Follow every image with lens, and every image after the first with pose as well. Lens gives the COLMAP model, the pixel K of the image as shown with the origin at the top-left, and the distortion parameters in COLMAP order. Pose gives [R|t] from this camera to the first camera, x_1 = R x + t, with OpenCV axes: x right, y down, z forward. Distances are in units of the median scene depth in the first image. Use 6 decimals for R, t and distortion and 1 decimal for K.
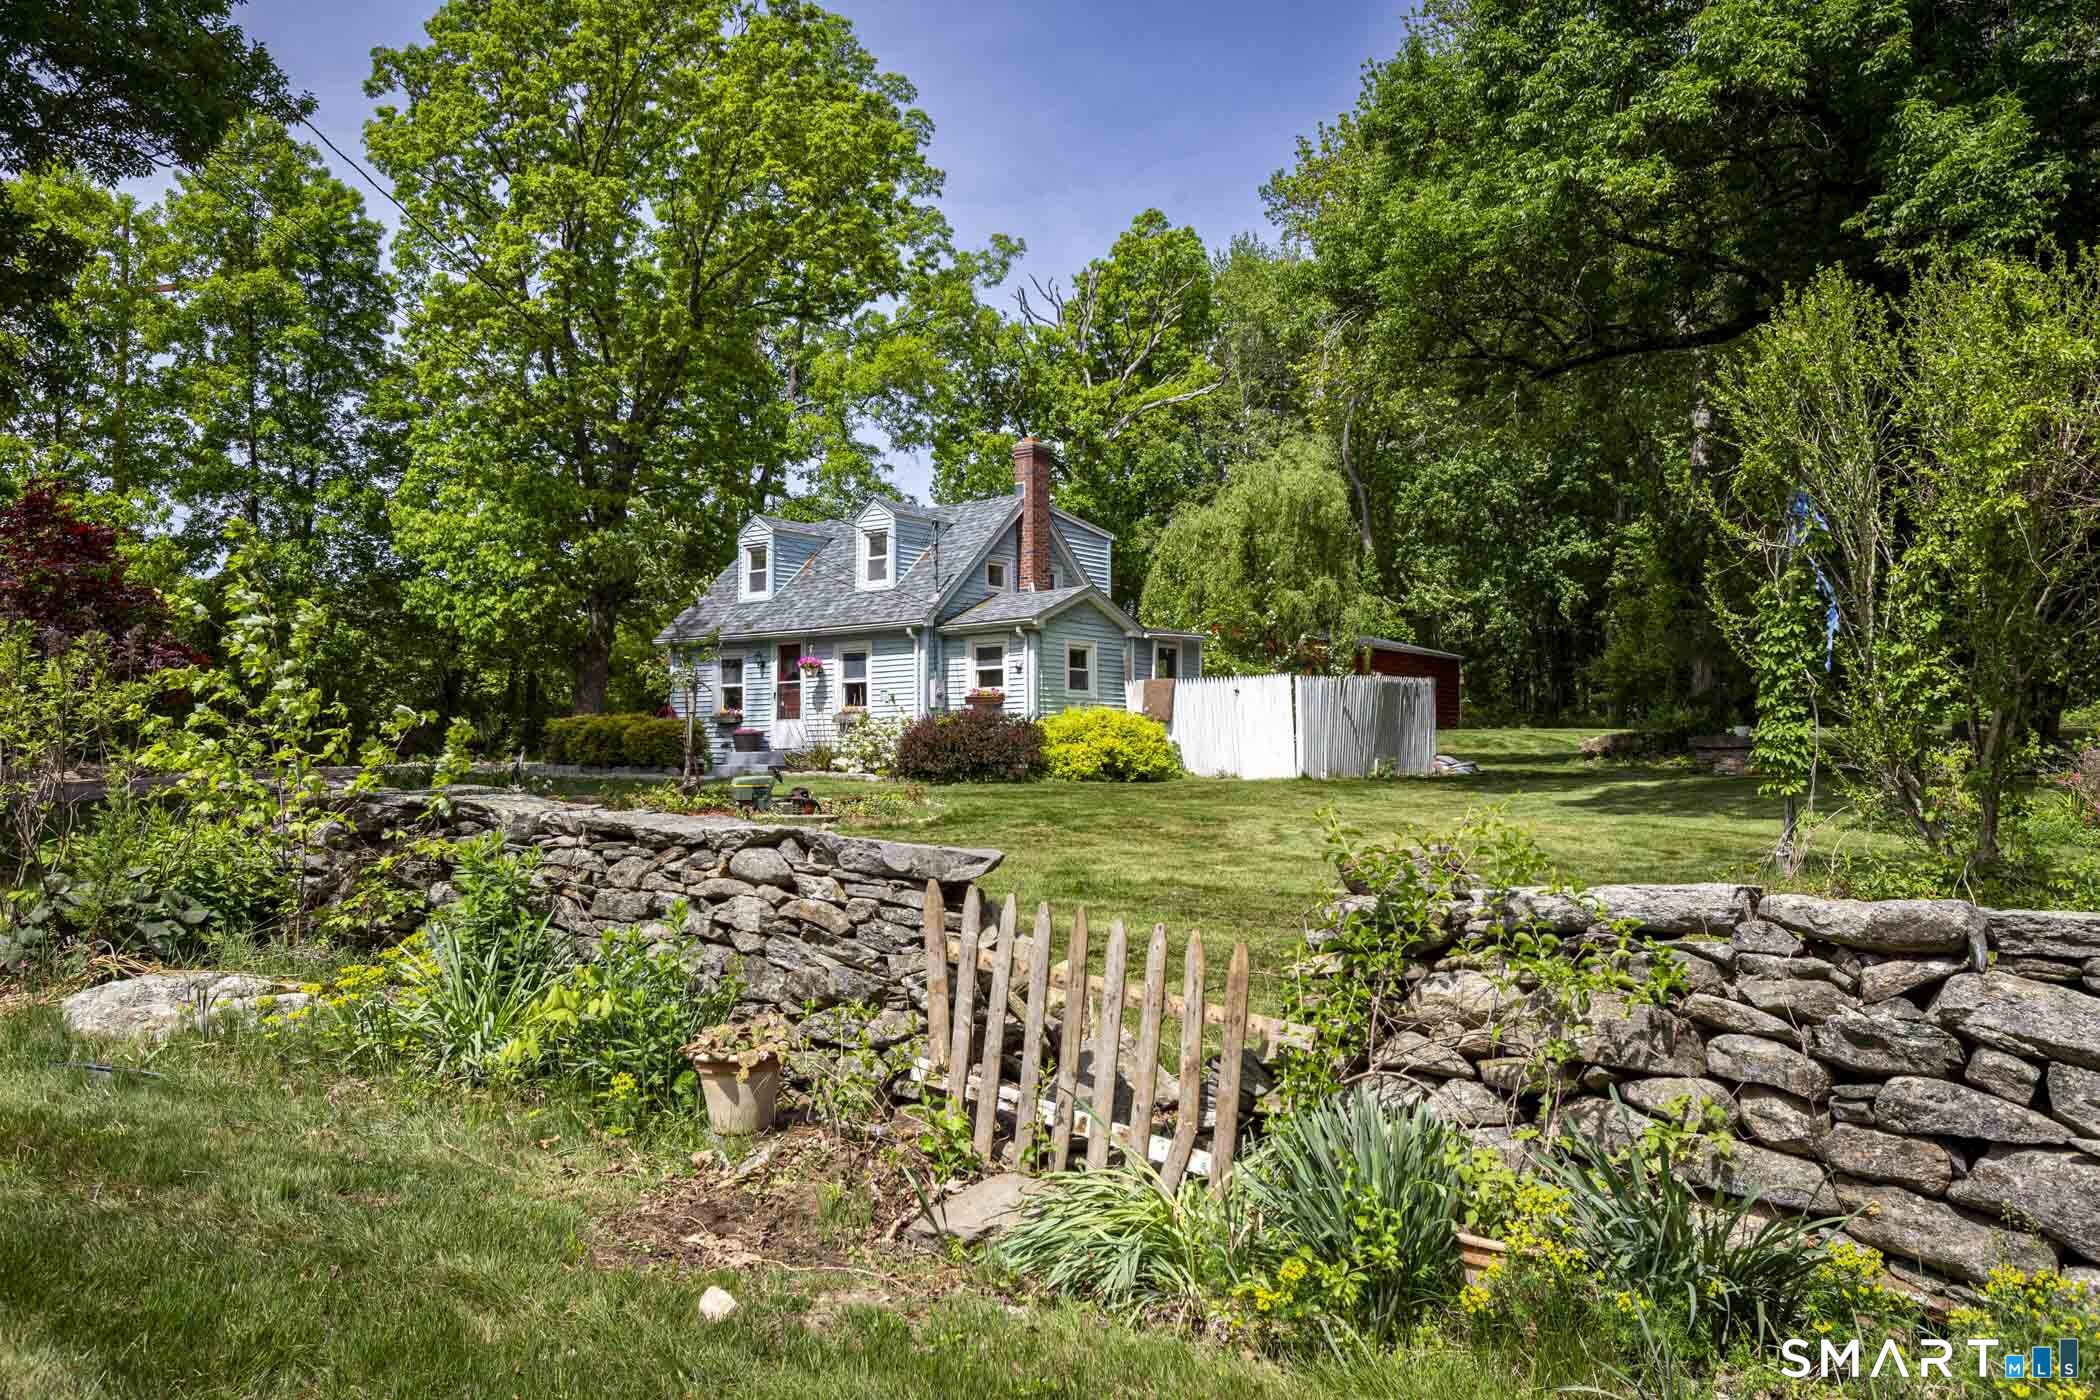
lens RADIAL K [[1912.7, 0, 1050.0], [0, 1912.7, 700.0], [0, 0, 1]] dist [0.001933, -0.000885]
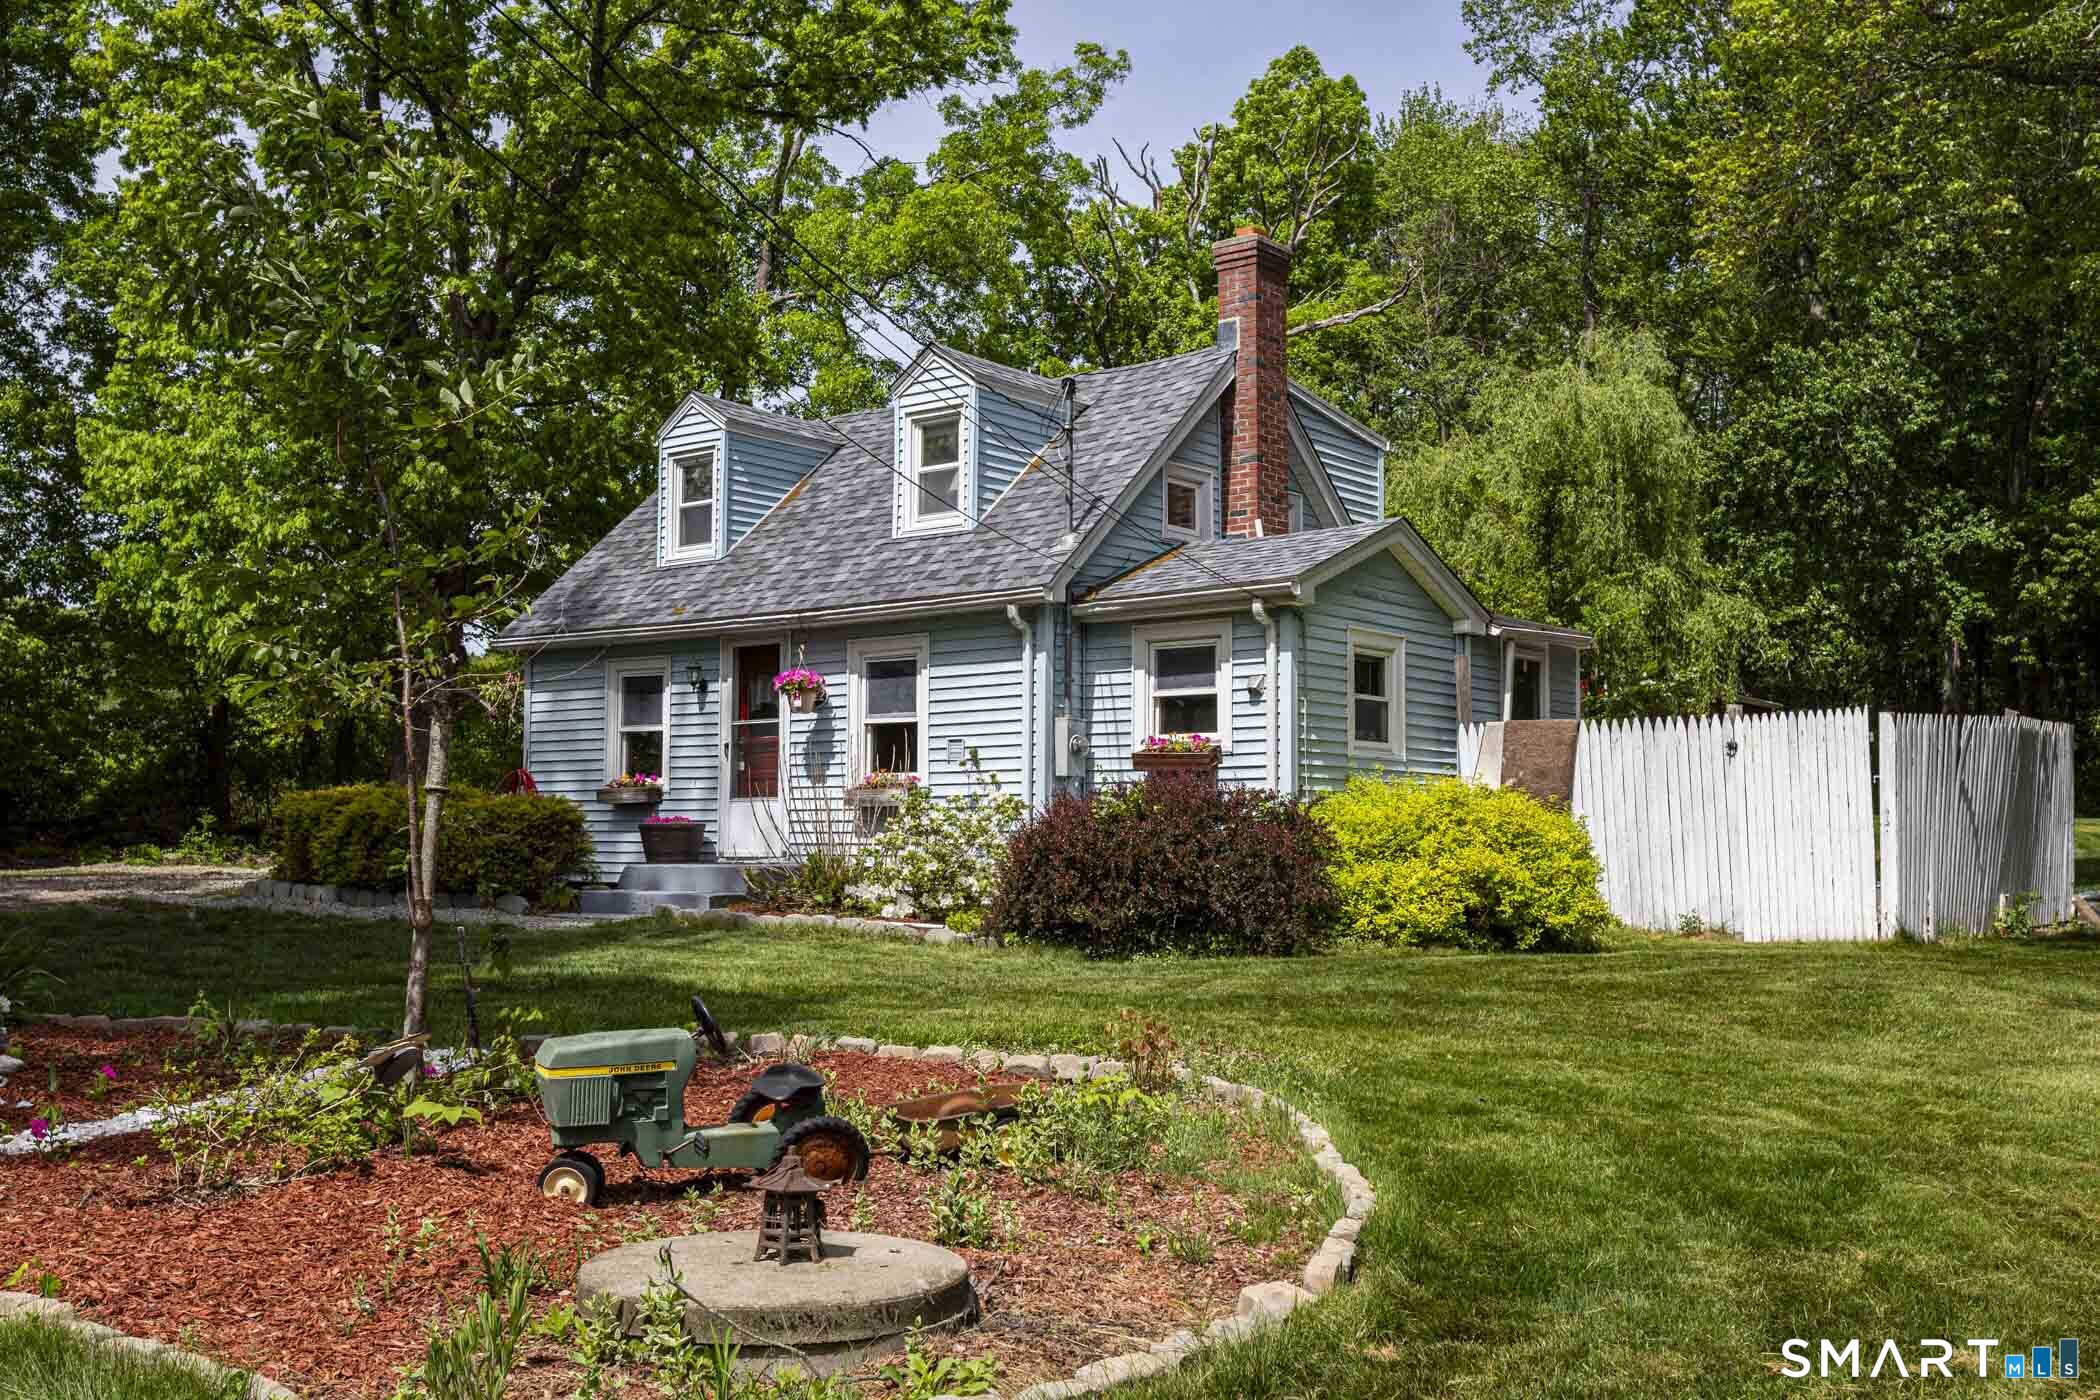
lens RADIAL K [[2102.3, 0, 1052.0], [0, 2102.3, 757.9], [0, 0, 1]] dist [0.000313, 0.002743]
pose [[0.999963, 0.007948, 0.003343, -0.062630], [-0.007935, 0.999961, -0.003925, 0.001401], [-0.003374, 0.003898, 0.999987, 0.464723]]
